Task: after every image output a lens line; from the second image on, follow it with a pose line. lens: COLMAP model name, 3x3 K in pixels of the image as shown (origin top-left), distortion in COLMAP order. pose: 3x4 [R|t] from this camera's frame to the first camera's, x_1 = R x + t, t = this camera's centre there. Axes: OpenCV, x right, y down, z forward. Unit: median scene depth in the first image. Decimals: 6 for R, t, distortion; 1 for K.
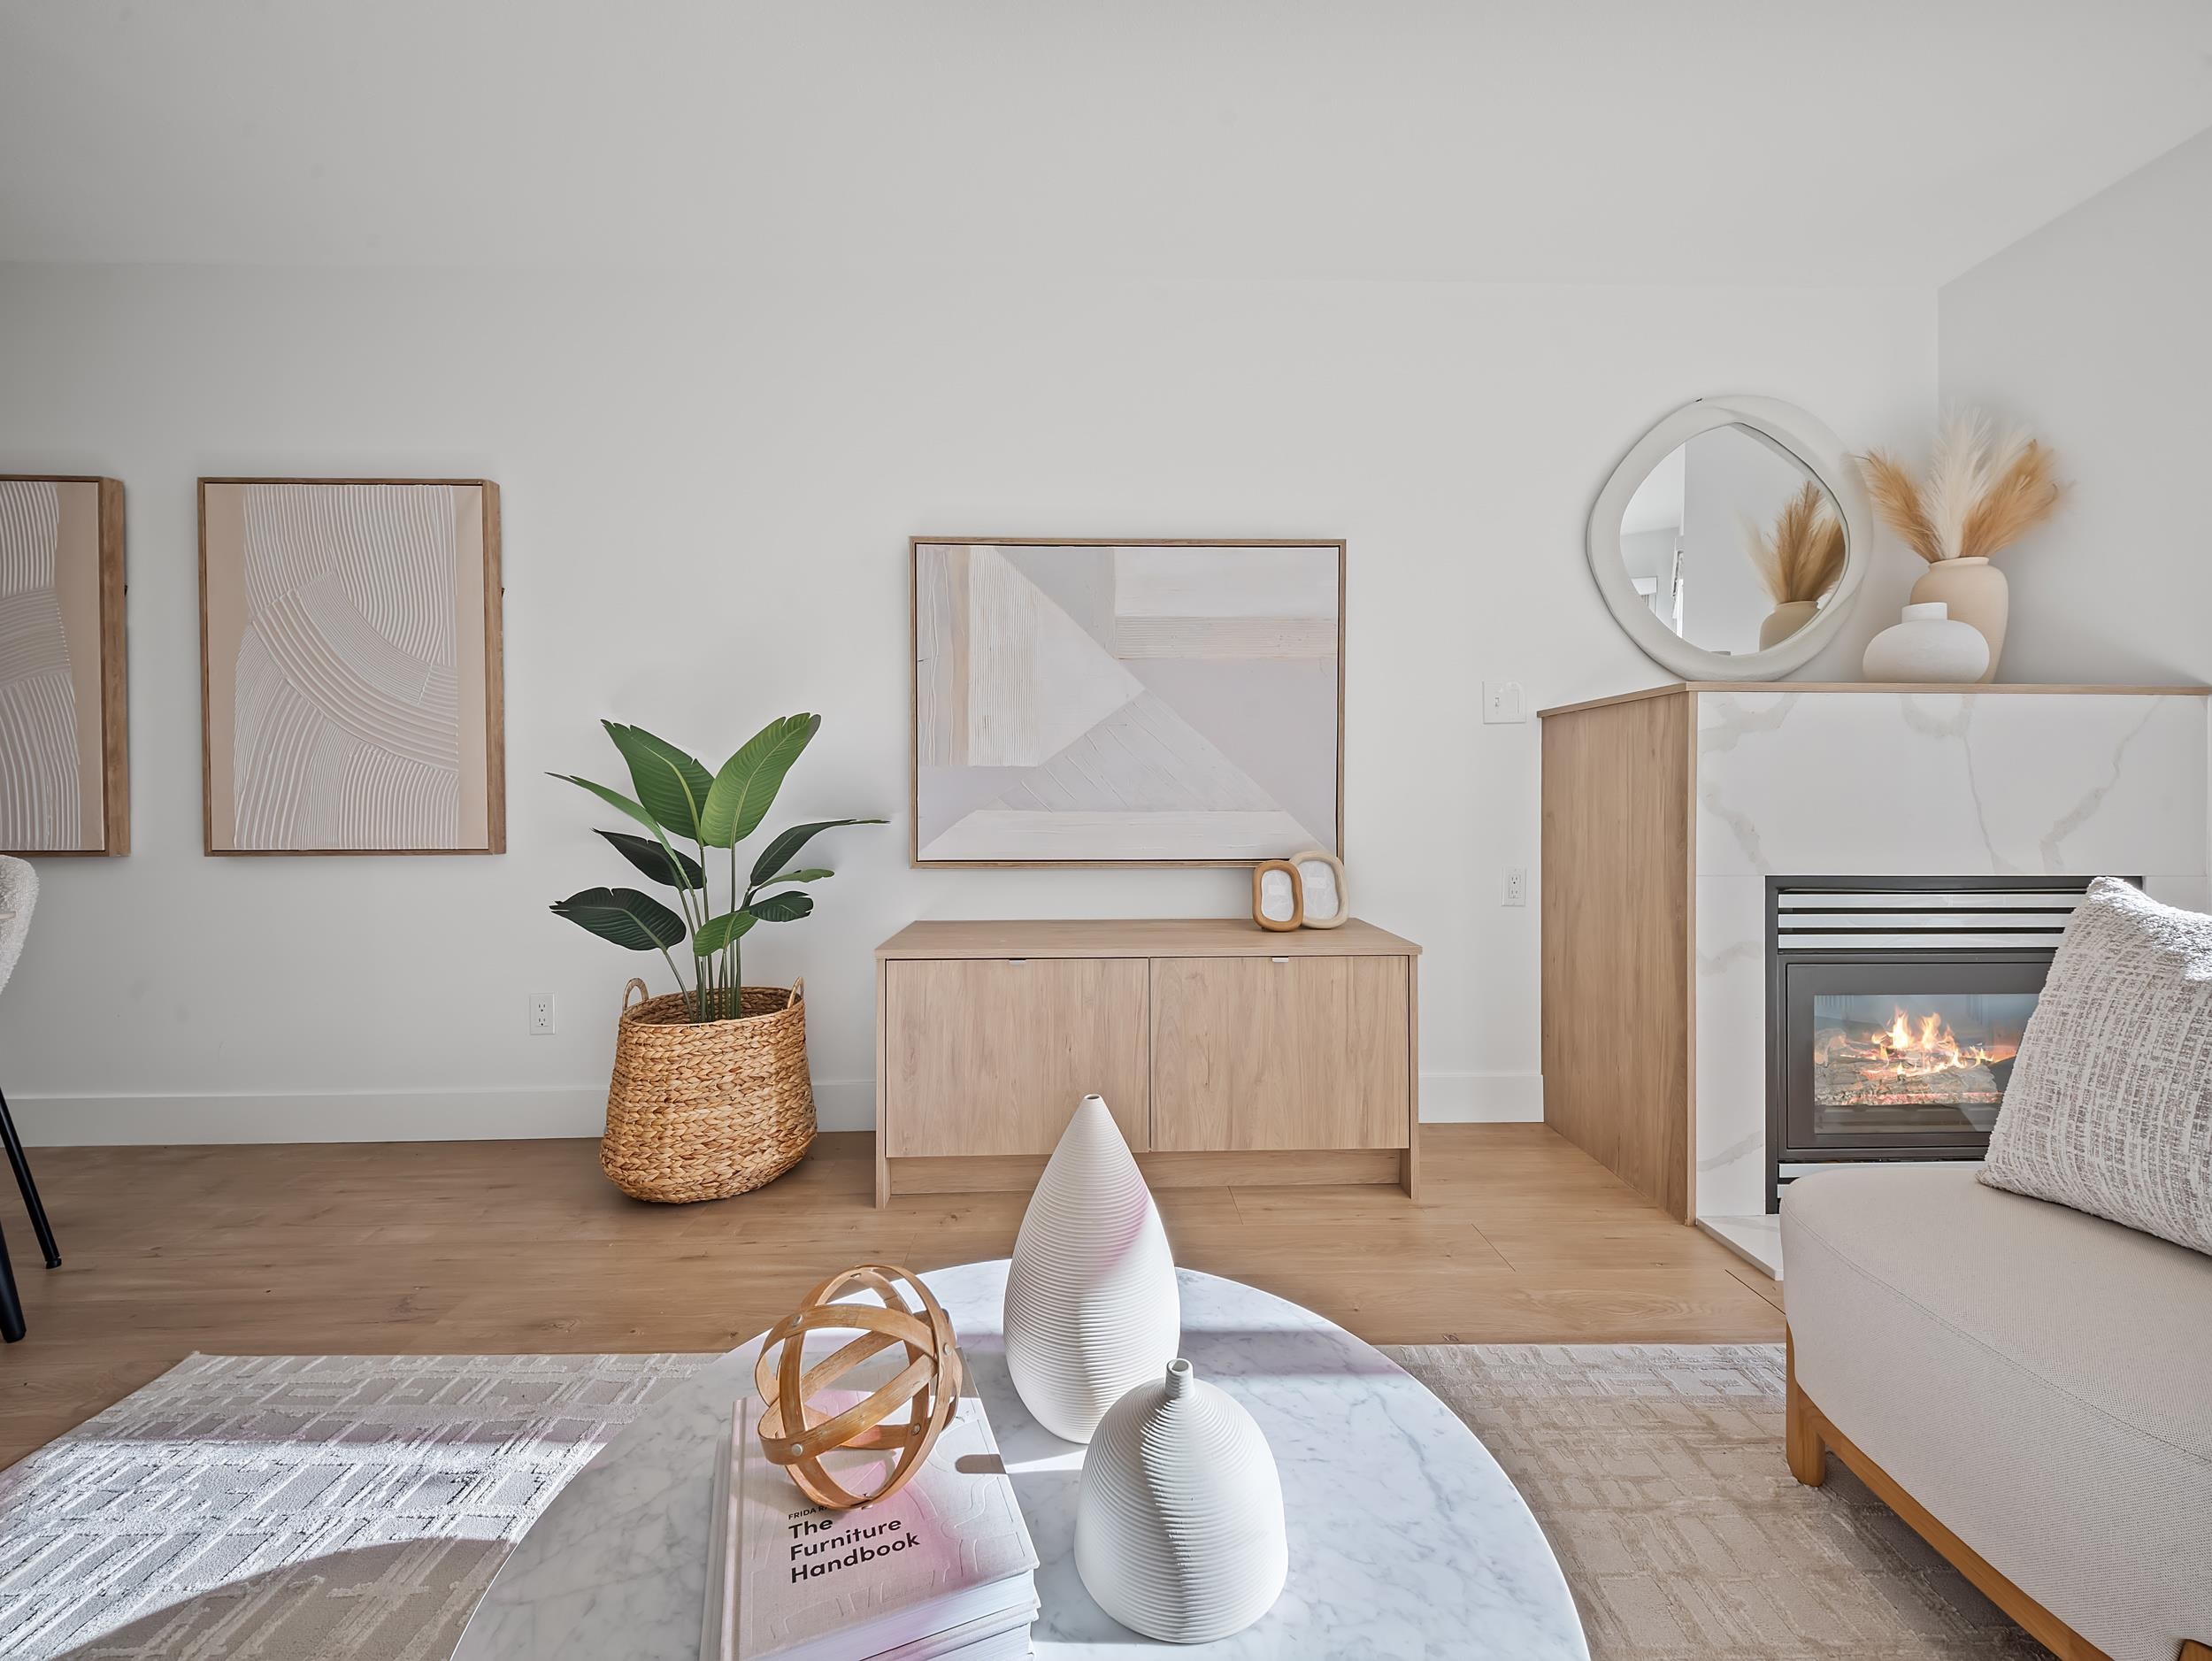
lens RADIAL K [[879.2, 0, 1103.8], [0, 879.2, 812.4], [0, 0, 1]] dist [0.027939, -0.012842]
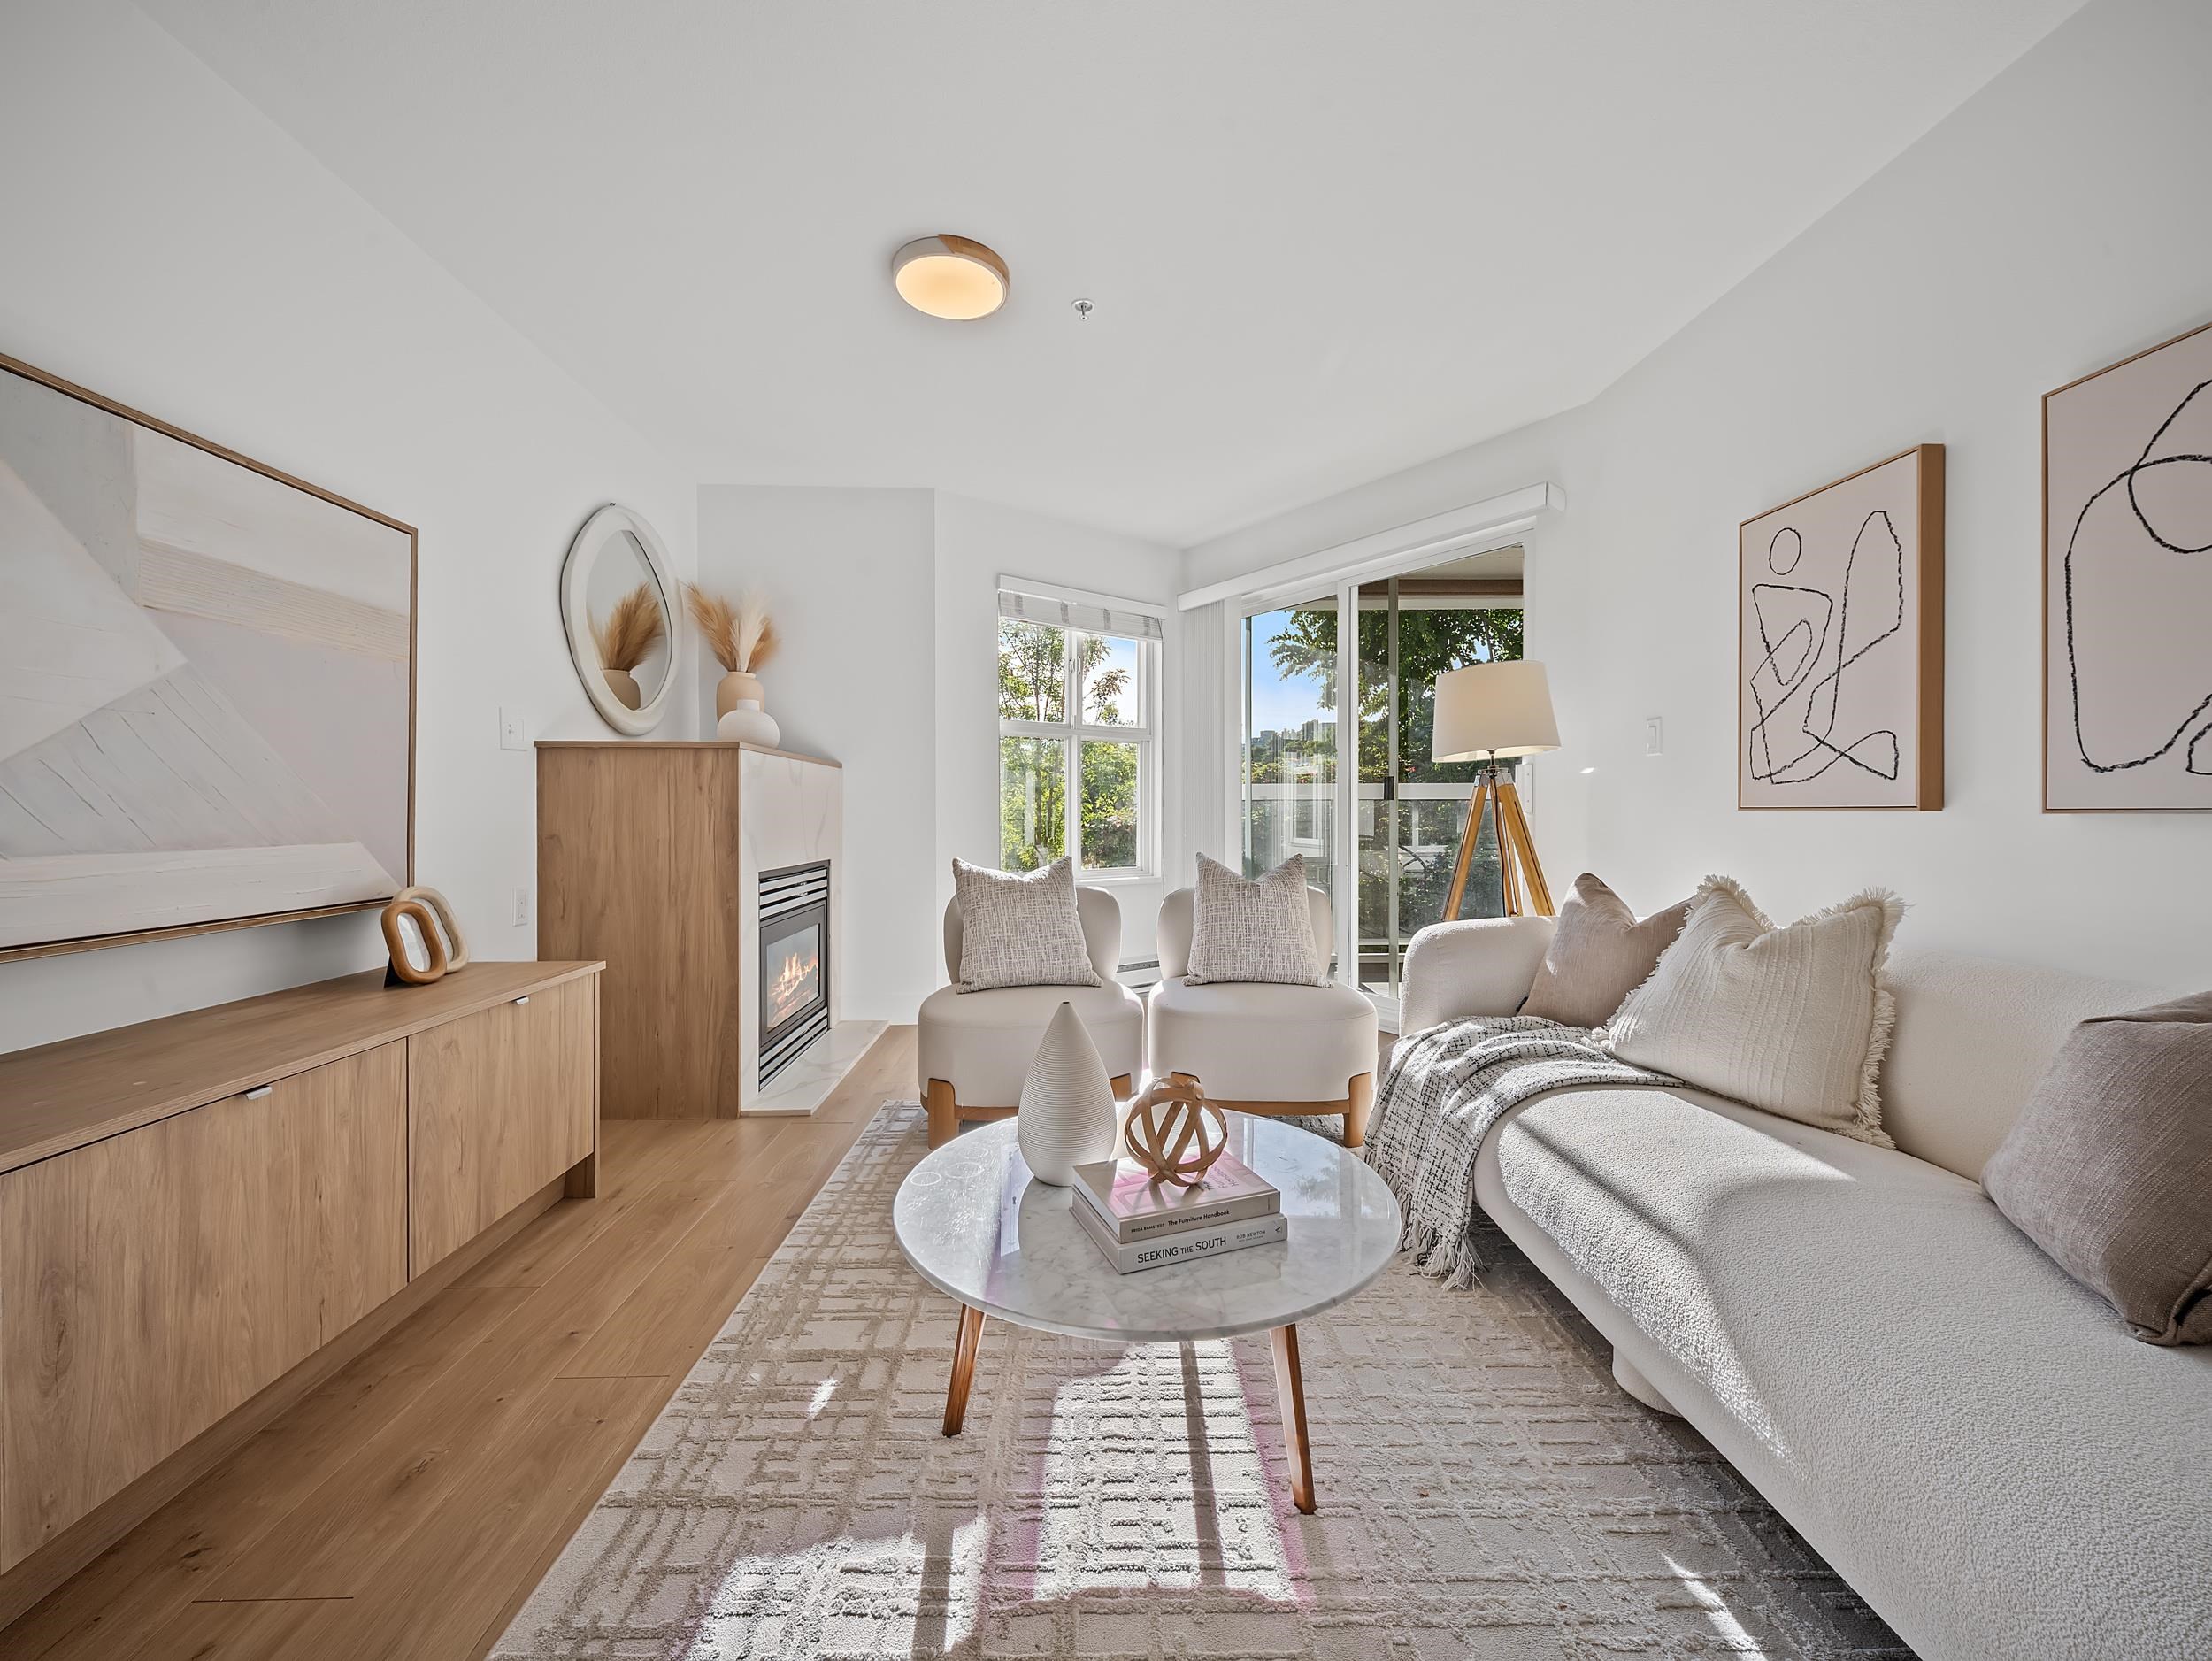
lens RADIAL K [[879.2, 0, 1103.8], [0, 879.2, 812.4], [0, 0, 1]] dist [0.027939, -0.012842]
pose [[0.005028, -0.002141, 0.999985, -0.725574], [0.006551, 0.999976, 0.002108, -0.029987], [-0.999966, 0.006540, 0.005042, 0.374060]]
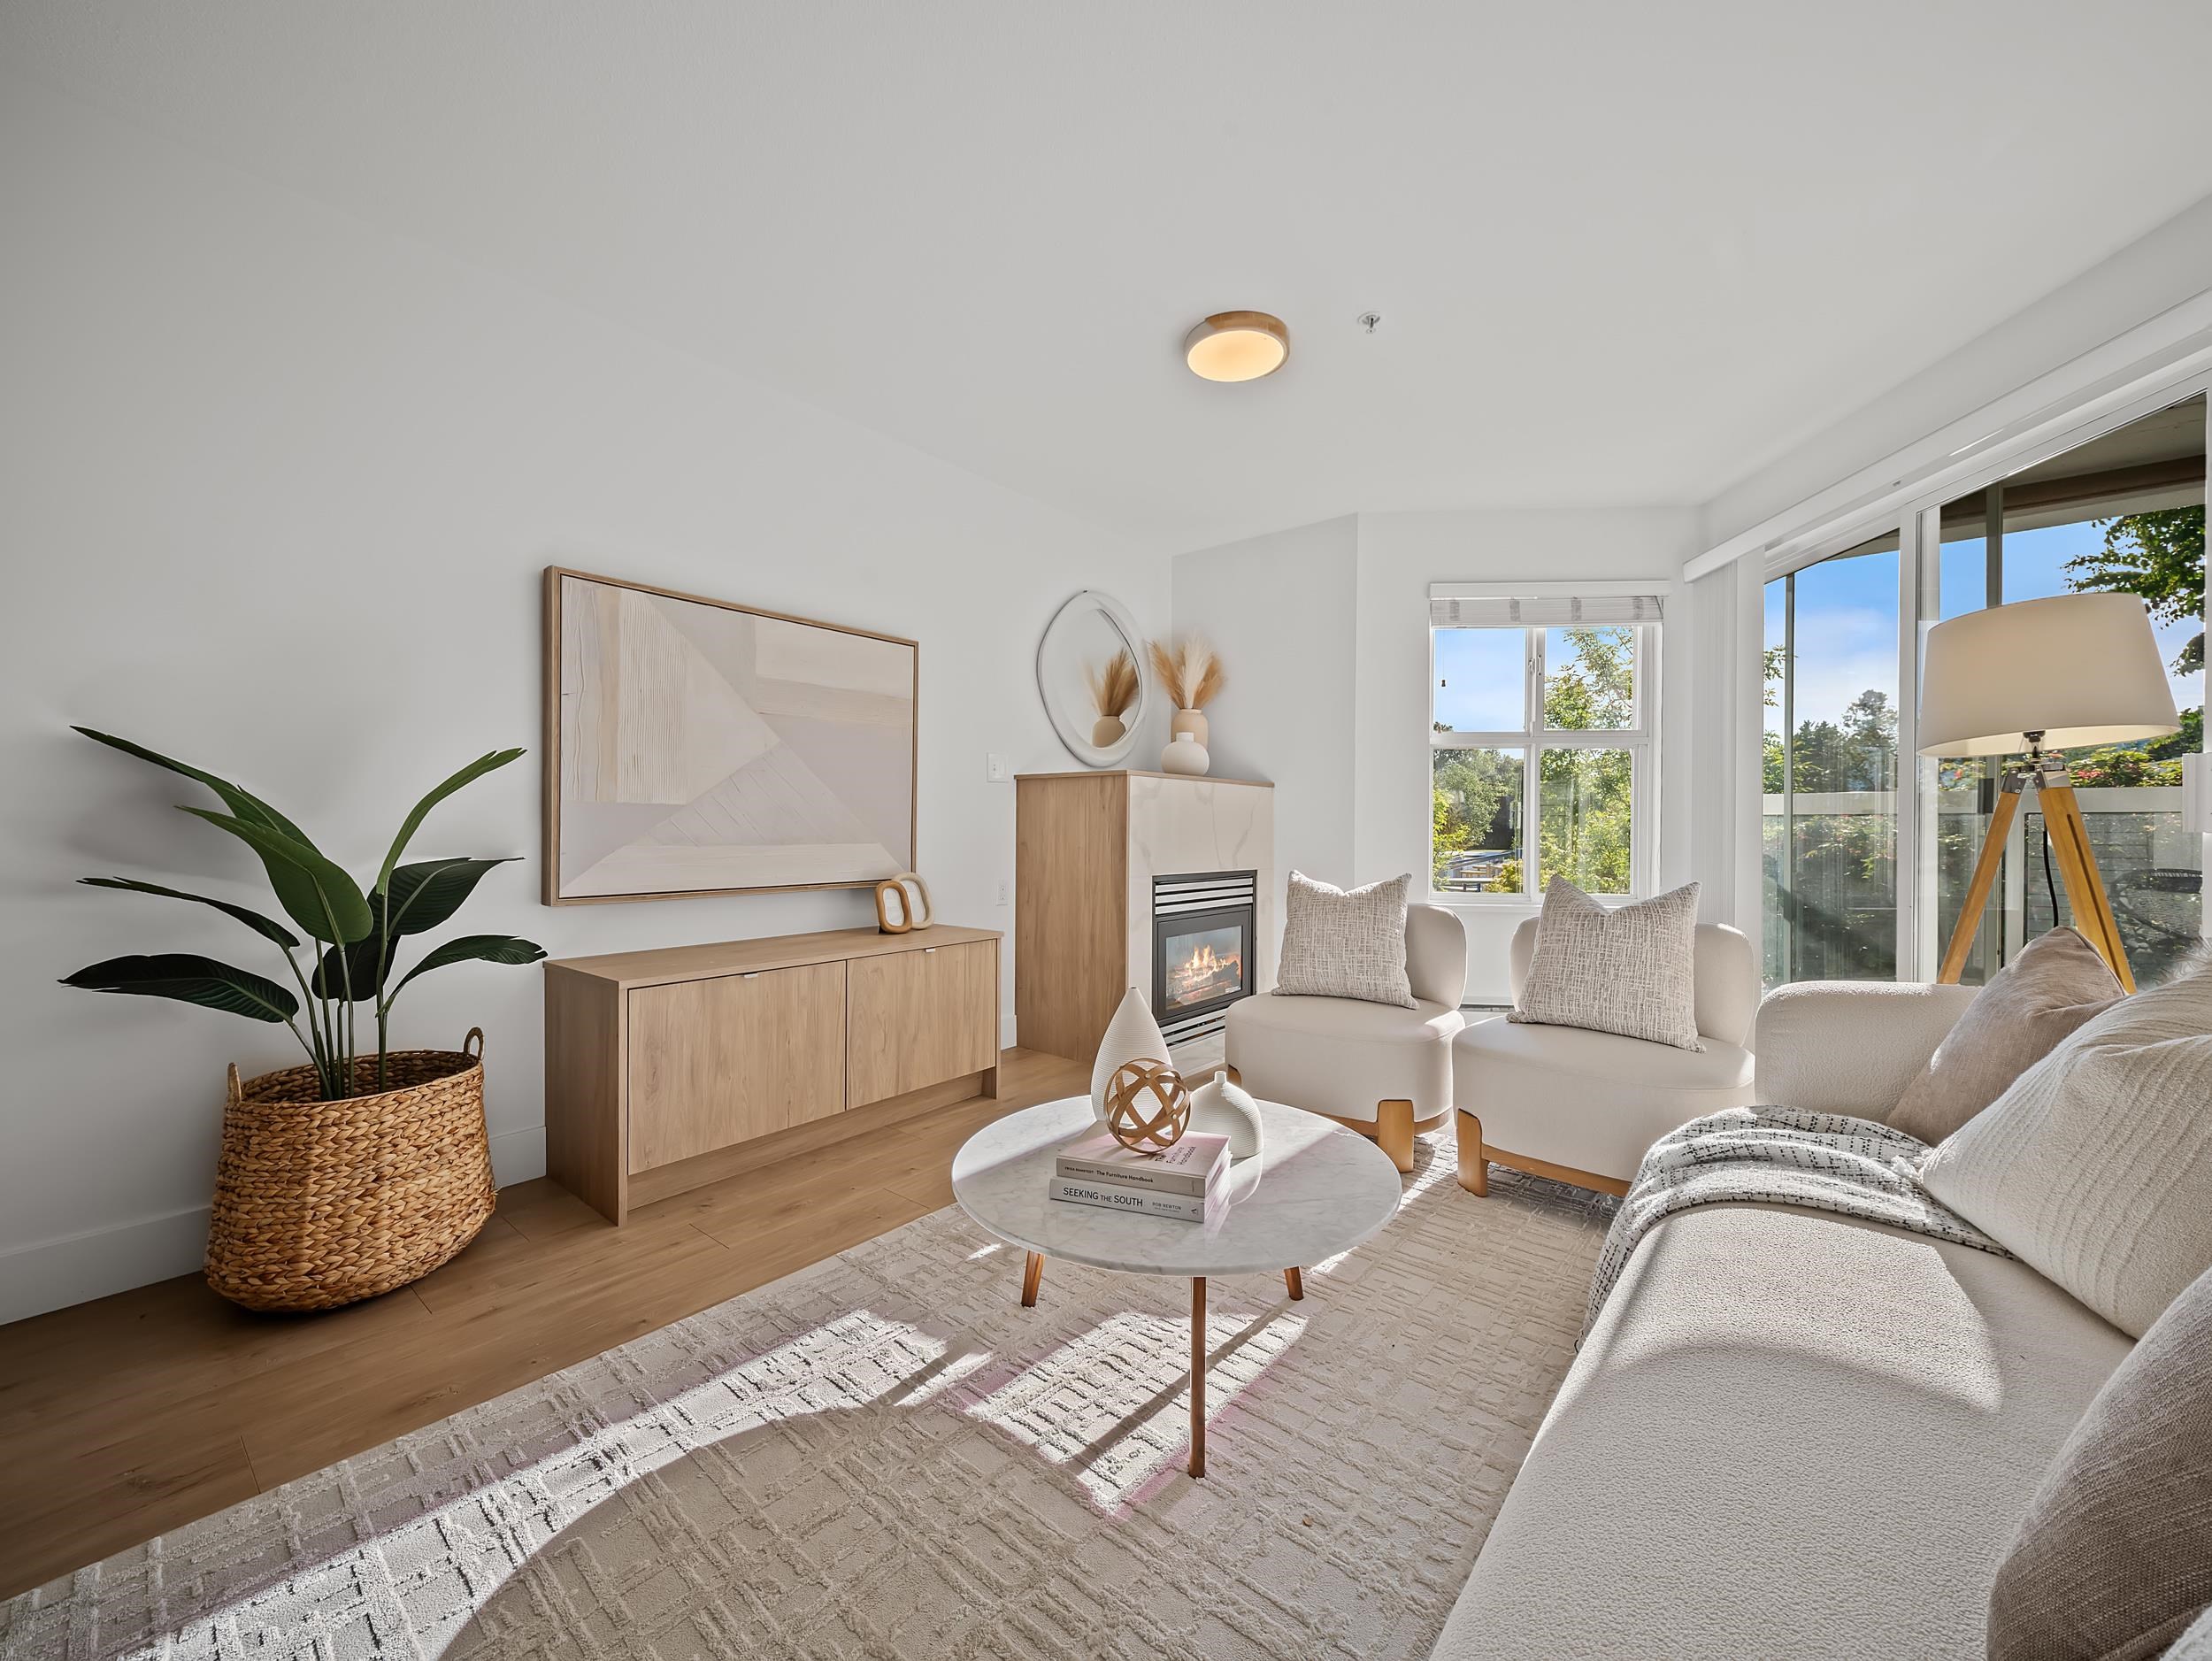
lens RADIAL K [[874.1, 0, 1106.0], [0, 874.1, 830.5], [0, 0, 1]] dist [0.032451, -0.012973]
pose [[0.662090, -0.000349, 0.749424, -0.649473], [-0.000001, 1.000000, 0.000467, -0.024008], [-0.749424, -0.000310, 0.662090, -0.130506]]
